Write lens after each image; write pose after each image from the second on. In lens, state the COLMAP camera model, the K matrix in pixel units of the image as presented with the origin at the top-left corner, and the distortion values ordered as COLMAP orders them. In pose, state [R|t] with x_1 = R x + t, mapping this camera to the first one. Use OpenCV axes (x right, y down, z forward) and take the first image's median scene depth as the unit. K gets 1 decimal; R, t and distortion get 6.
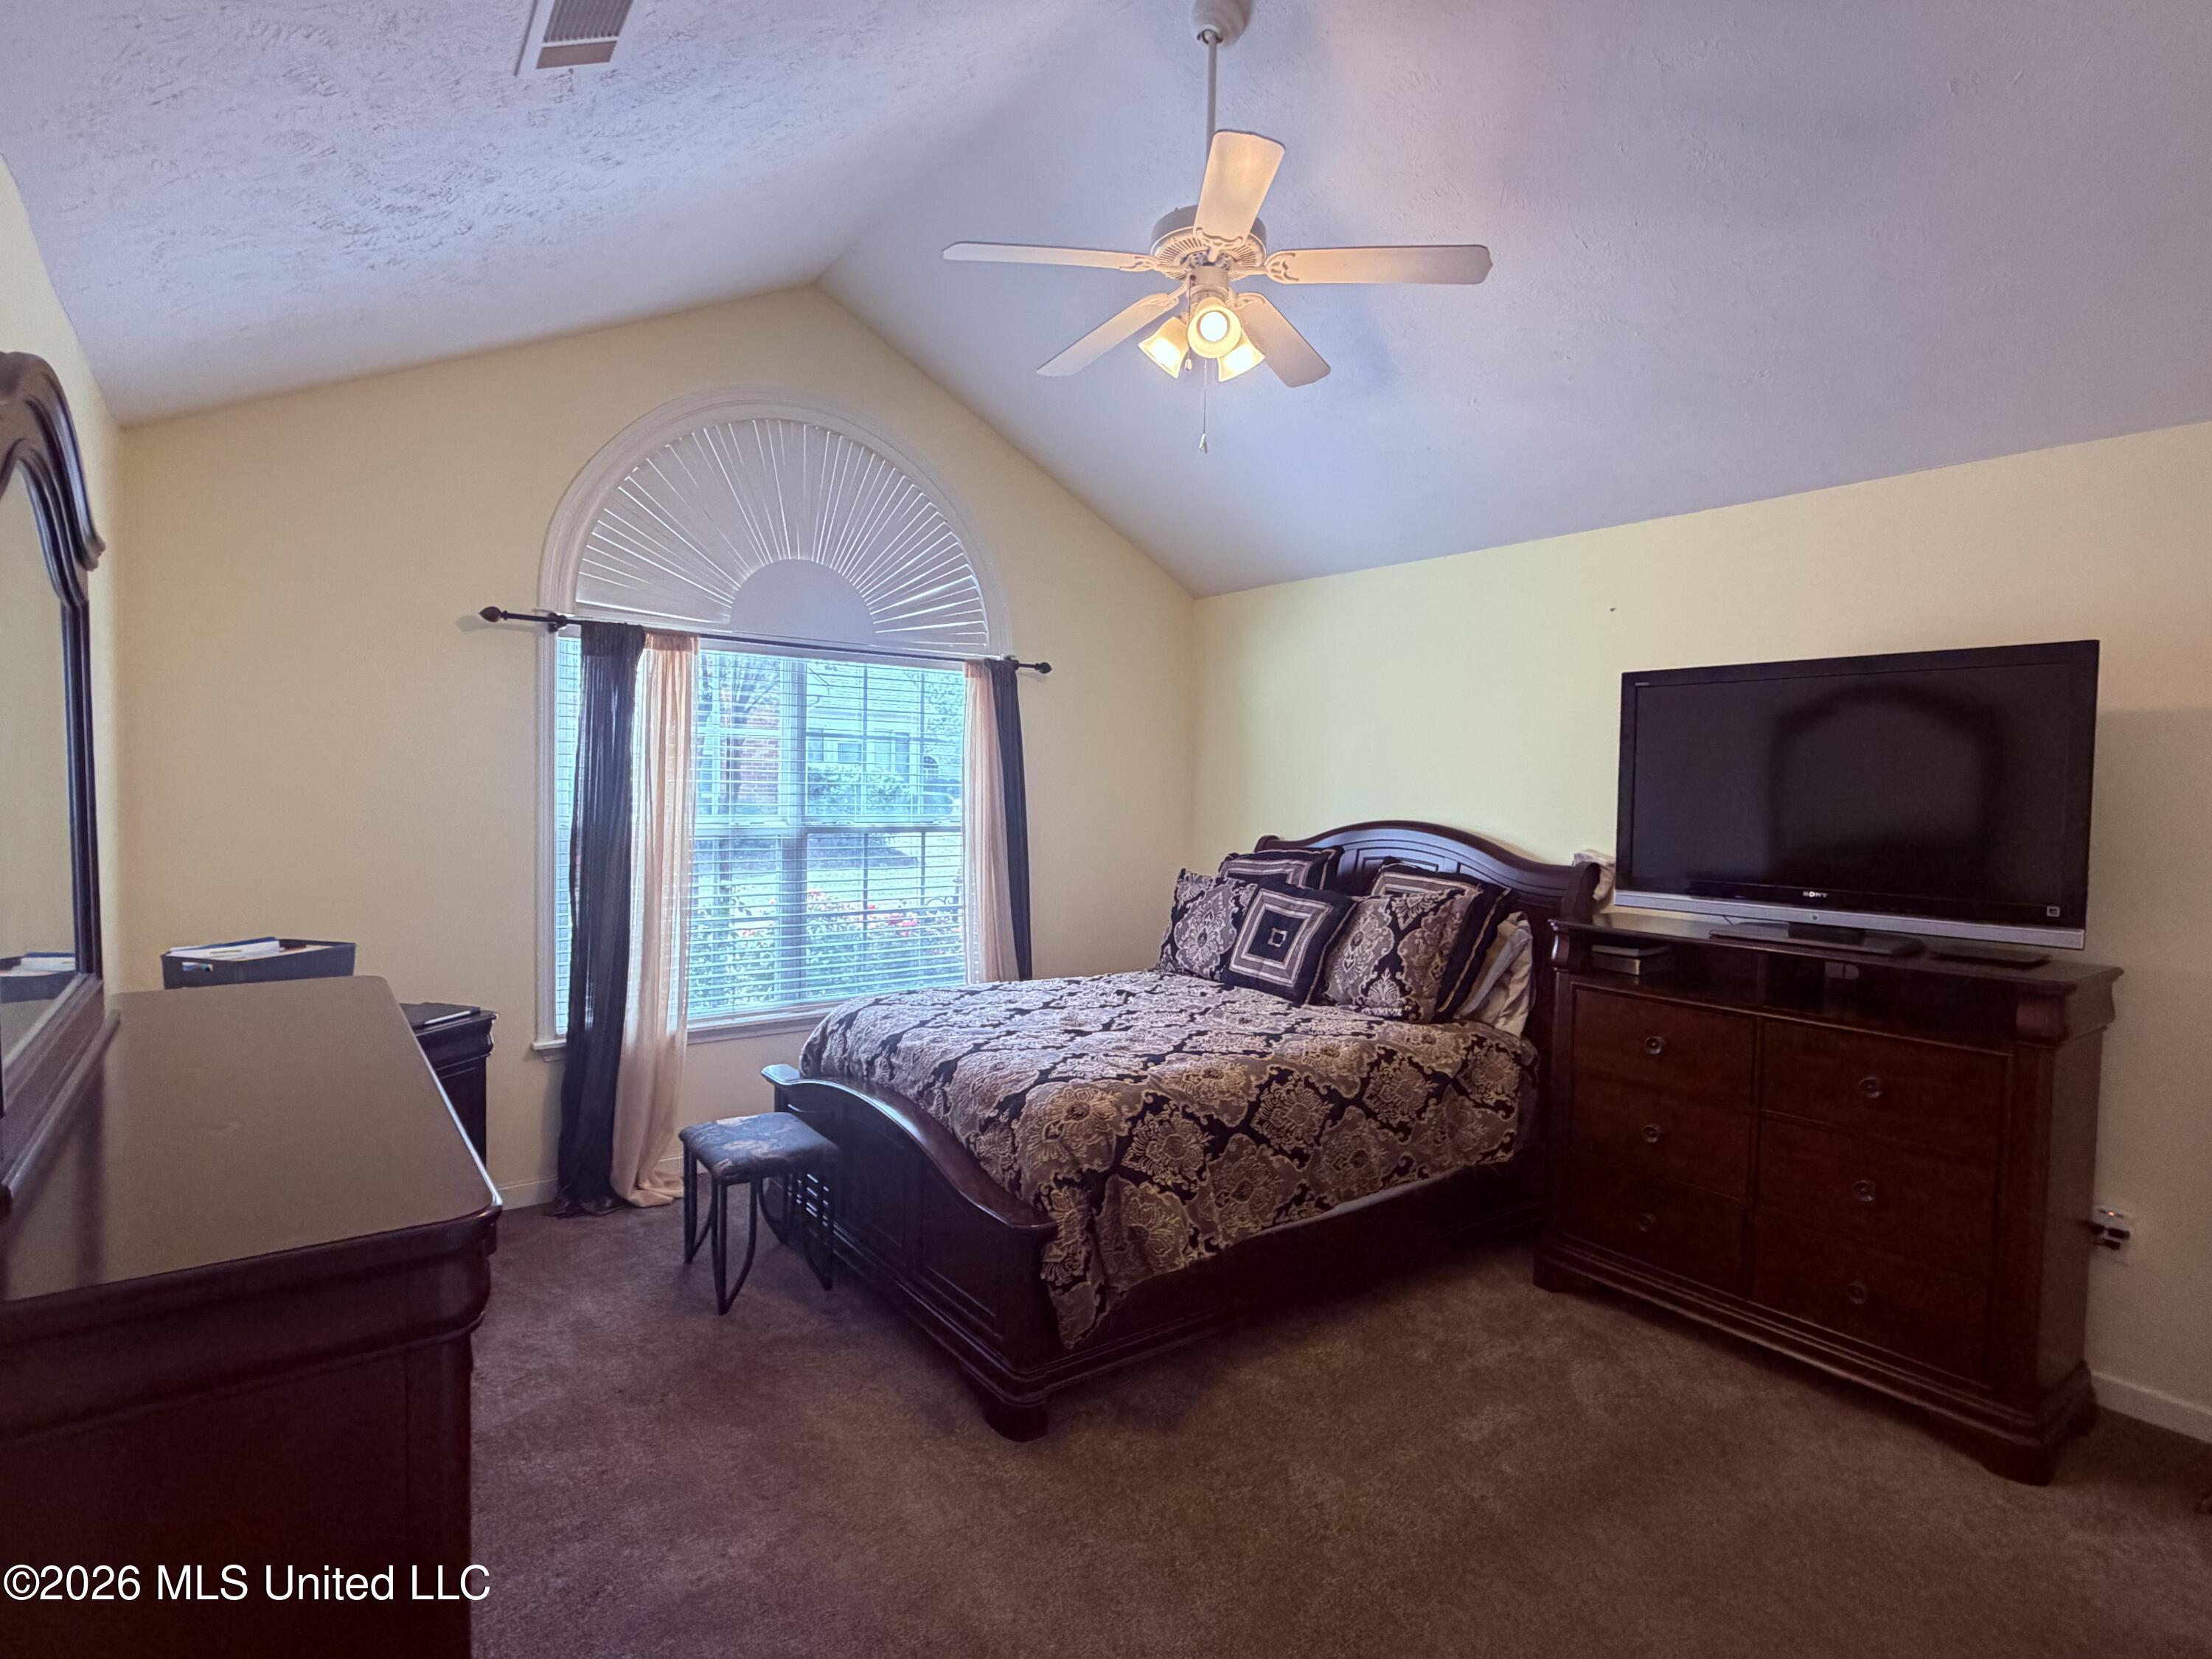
lens RADIAL K [[1120.9, 0, 1110.0], [0, 1120.9, 827.9], [0, 0, 1]] dist [-0.000293, 0.000232]
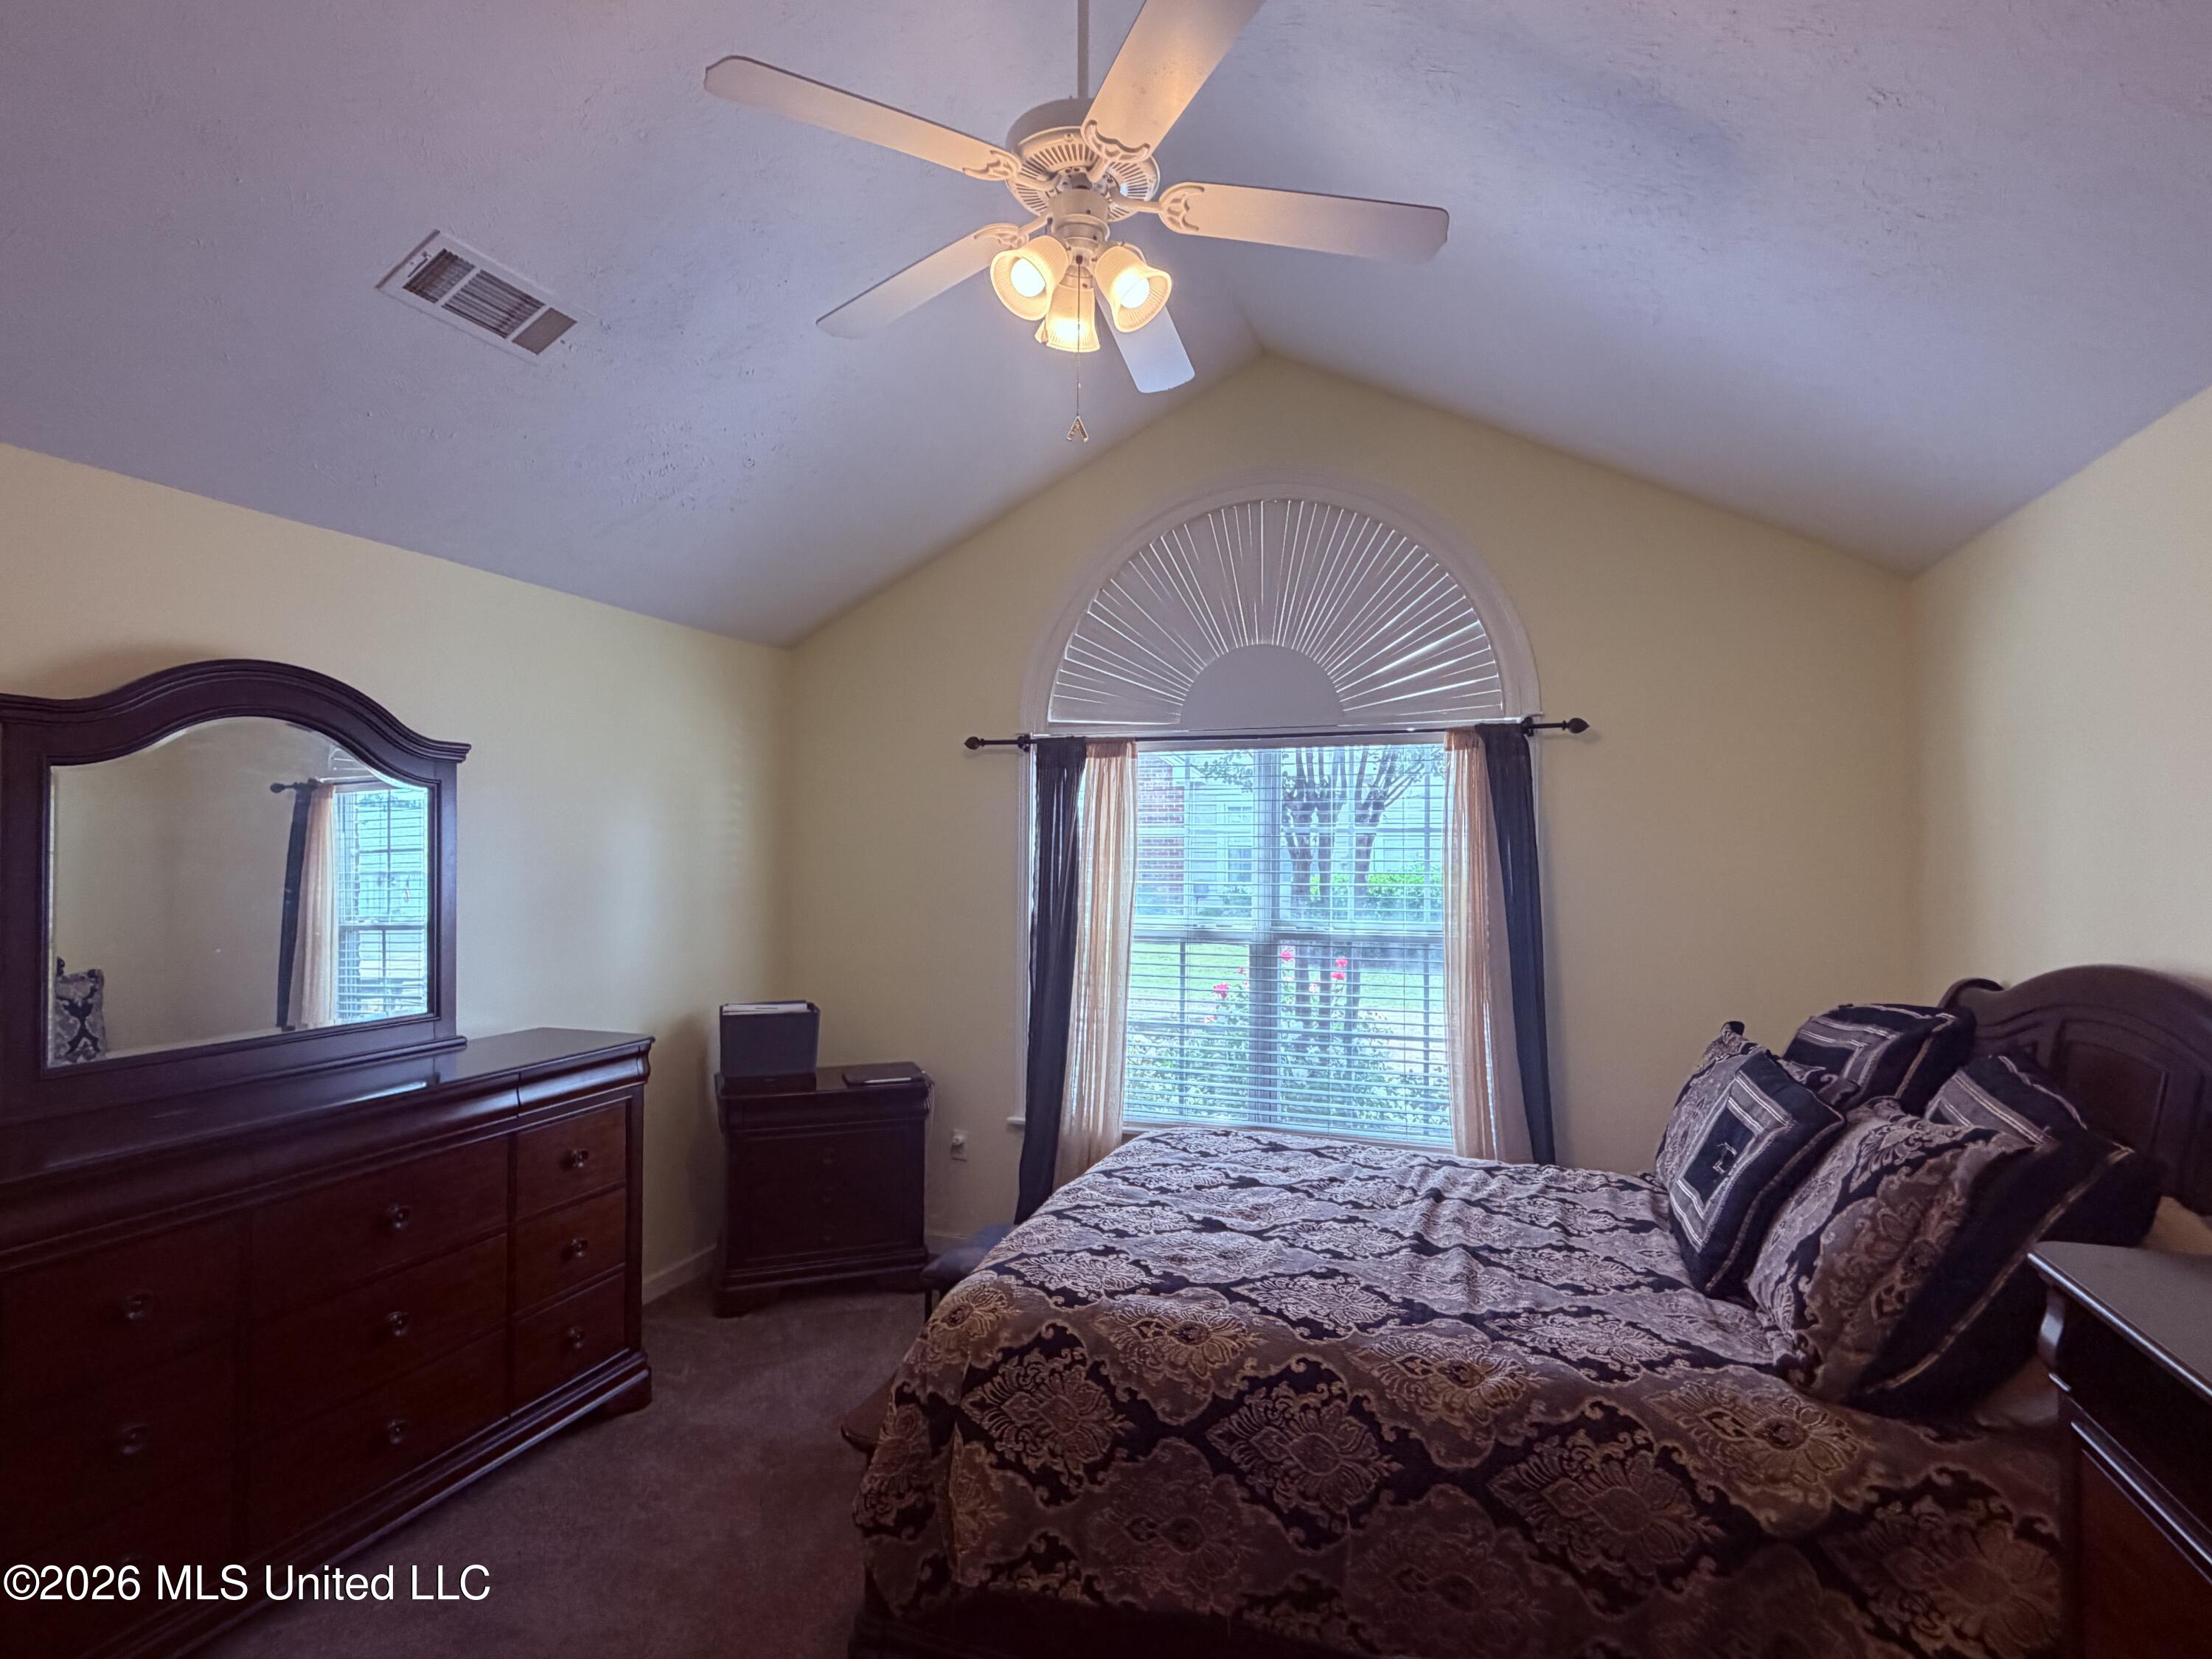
lens RADIAL K [[1120.9, 0, 1105.2], [0, 1120.9, 828.4], [0, 0, 1]] dist [-0.000293, 0.000232]
pose [[0.557452, -0.037289, -0.829371, 0.485466], [-0.025536, 0.997748, -0.062023, -0.029147], [0.829816, 0.055753, 0.555244, 0.441503]]
